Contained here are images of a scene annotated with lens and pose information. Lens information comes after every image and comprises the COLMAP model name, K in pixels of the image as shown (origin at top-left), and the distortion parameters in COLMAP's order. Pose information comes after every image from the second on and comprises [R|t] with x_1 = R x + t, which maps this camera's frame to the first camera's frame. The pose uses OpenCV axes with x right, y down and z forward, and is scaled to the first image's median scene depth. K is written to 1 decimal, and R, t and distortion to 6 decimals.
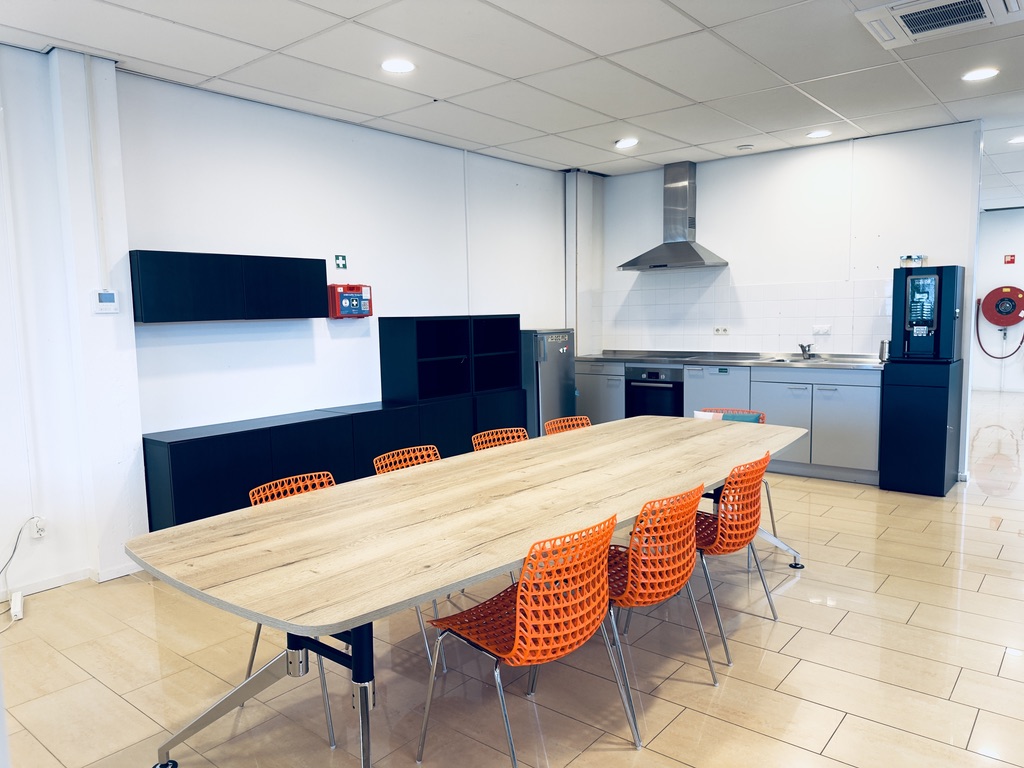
lens RADIAL K [[727.0, 0, 510.2], [0, 727.0, 387.0], [0, 0, 1]] dist [0.011610, -0.005580]
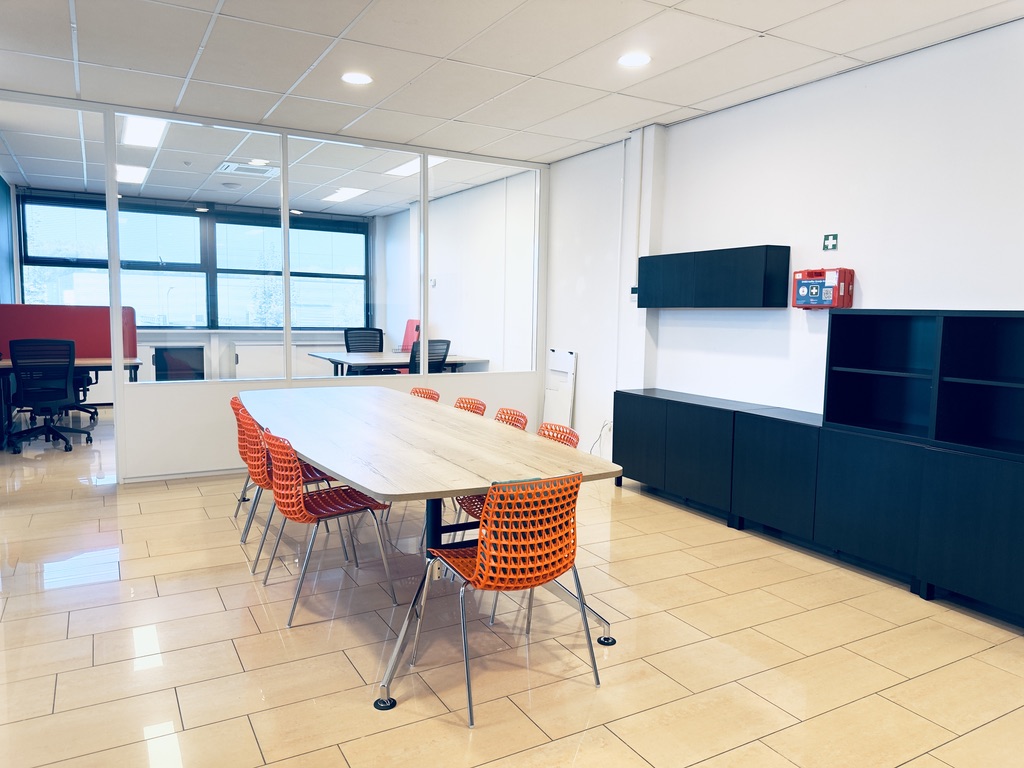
lens RADIAL K [[727.0, 0, 510.5], [0, 727.0, 382.0], [0, 0, 1]] dist [0.011610, -0.005580]
pose [[-0.368511, 0.096102, -0.924643, 0.705905], [-0.112437, 0.982733, 0.146951, -0.097692], [0.922799, 0.158117, -0.351342, 0.997871]]
